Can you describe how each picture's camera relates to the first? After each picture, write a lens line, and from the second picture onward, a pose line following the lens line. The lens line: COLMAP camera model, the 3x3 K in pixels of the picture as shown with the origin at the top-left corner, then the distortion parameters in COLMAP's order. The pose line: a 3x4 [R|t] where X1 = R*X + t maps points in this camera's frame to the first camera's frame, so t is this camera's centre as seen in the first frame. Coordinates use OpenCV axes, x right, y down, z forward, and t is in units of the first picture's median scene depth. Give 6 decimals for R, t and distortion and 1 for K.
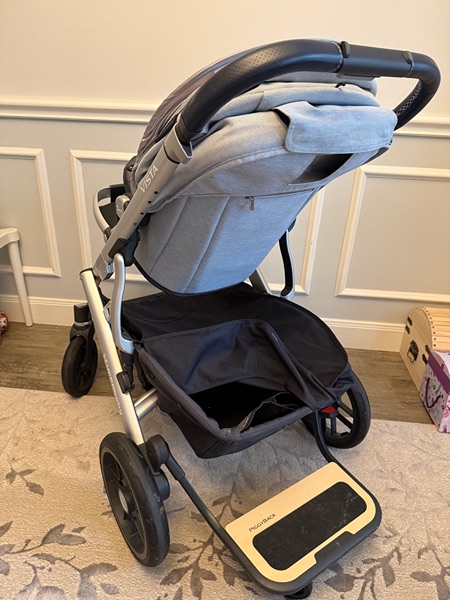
lens RADIAL K [[423.6, 0, 229.3], [0, 423.6, 297.5], [0, 0, 1]] dist [-0.021307, 0.003920]
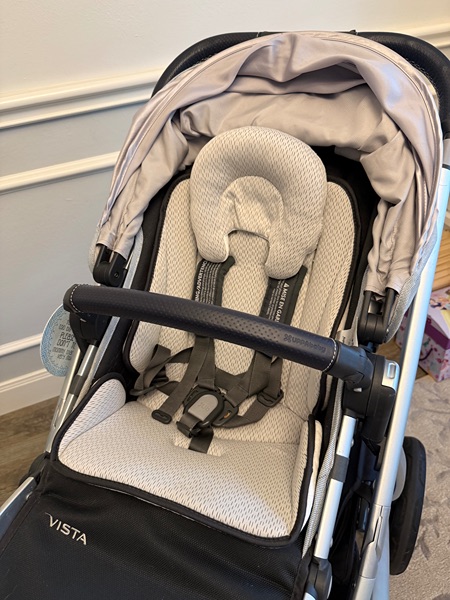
lens RADIAL K [[424.5, 0, 225.0], [0, 424.5, 300.0], [0, 0, 1]] dist [0.055786, -0.073504]
pose [[0.883784, -0.368394, 0.288463, -0.173519], [0.288455, 0.914401, 0.284017, -0.303148], [-0.368401, -0.167801, 0.914398, 0.303836]]
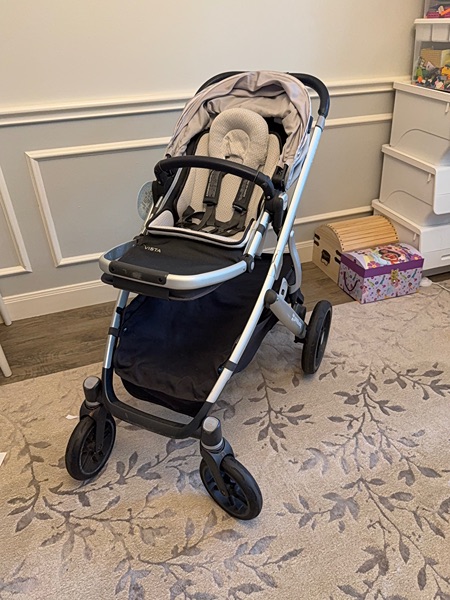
lens RADIAL K [[424.5, 0, 225.0], [0, 424.5, 300.0], [0, 0, 1]] dist [0.055786, -0.073504]
pose [[0.907540, -0.279164, 0.313748, -0.434181], [0.232417, 0.956109, 0.178434, -0.082573], [-0.349790, -0.089016, 0.932590, -0.259097]]
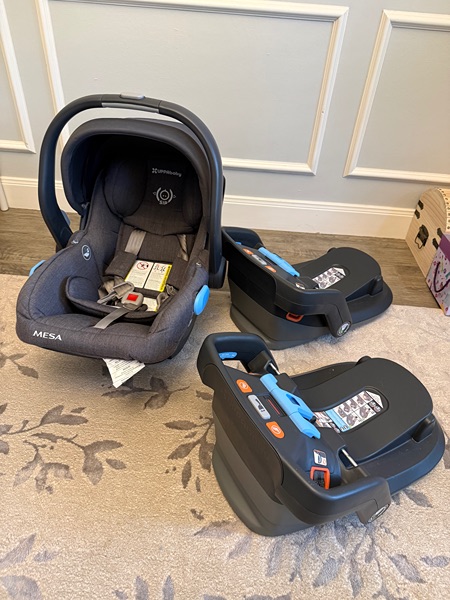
lens RADIAL K [[420.9, 0, 230.8], [0, 420.9, 300.3], [0, 0, 1]] dist [0.006234, -0.031957]
pose [[0.999144, -0.004267, 0.041142, -0.039993], [-0.005098, 0.974377, 0.224865, 0.071666], [-0.041048, -0.224882, 0.973521, 0.084743]]
